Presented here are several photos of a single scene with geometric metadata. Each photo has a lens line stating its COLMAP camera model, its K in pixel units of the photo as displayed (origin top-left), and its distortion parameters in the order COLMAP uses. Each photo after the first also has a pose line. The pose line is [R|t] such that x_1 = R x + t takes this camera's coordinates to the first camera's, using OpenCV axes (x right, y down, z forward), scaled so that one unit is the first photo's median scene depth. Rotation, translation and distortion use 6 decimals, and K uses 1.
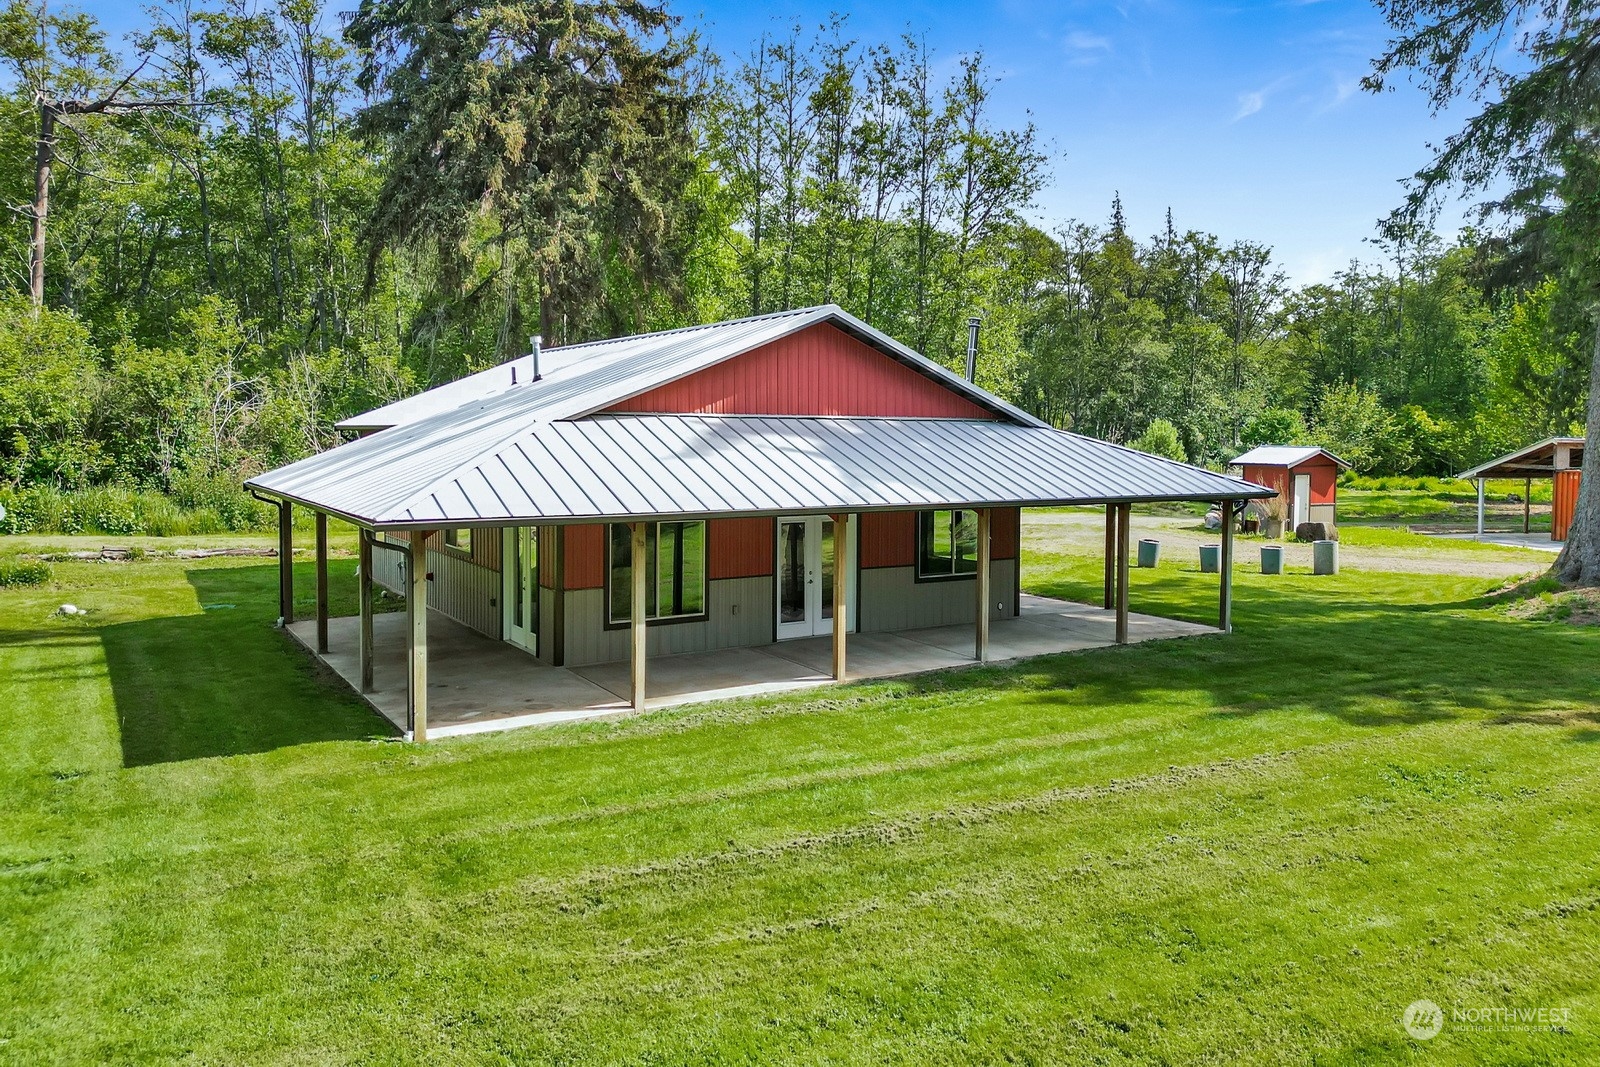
lens RADIAL K [[1131.4, 0, 800.0], [0, 1131.4, 533.5], [0, 0, 1]] dist [0.108997, -0.102559]
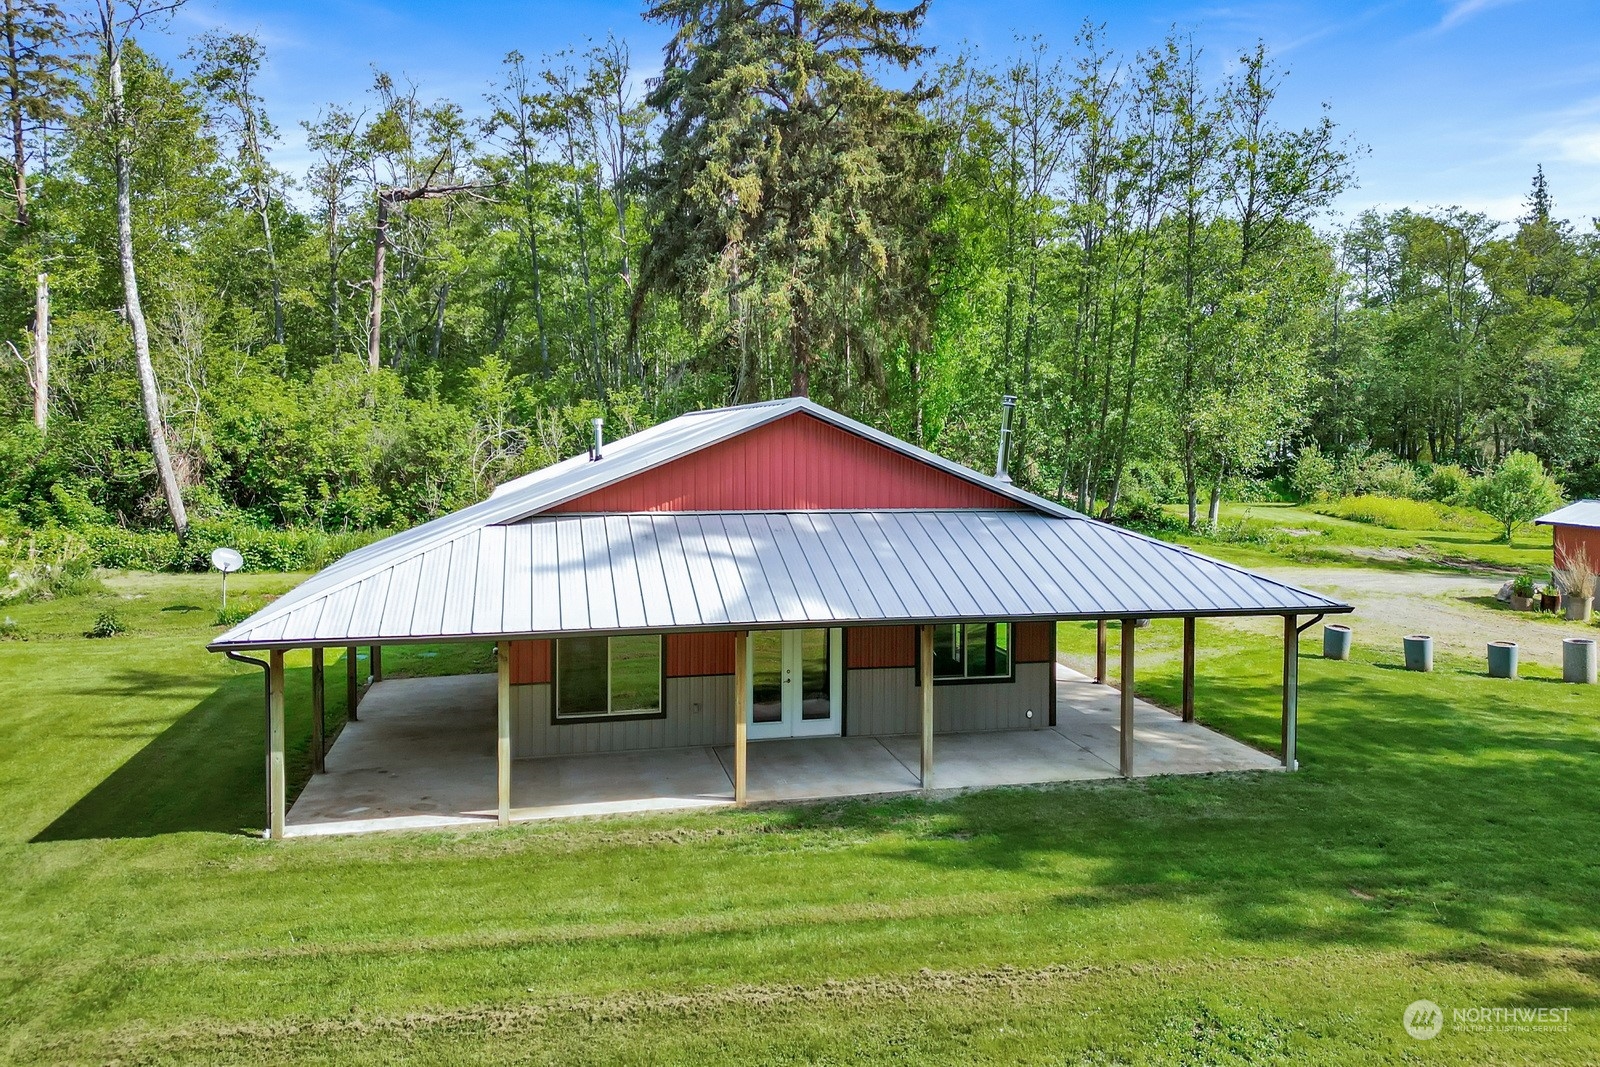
lens RADIAL K [[1145.0, 0, 800.0], [0, 1145.0, 533.5], [0, 0, 1]] dist [0.062269, -0.038038]
pose [[0.941958, 0.024879, -0.334807, 0.152920], [-0.026447, 0.999650, -0.000123, -0.036946], [0.334686, 0.008970, 0.942287, 0.040712]]
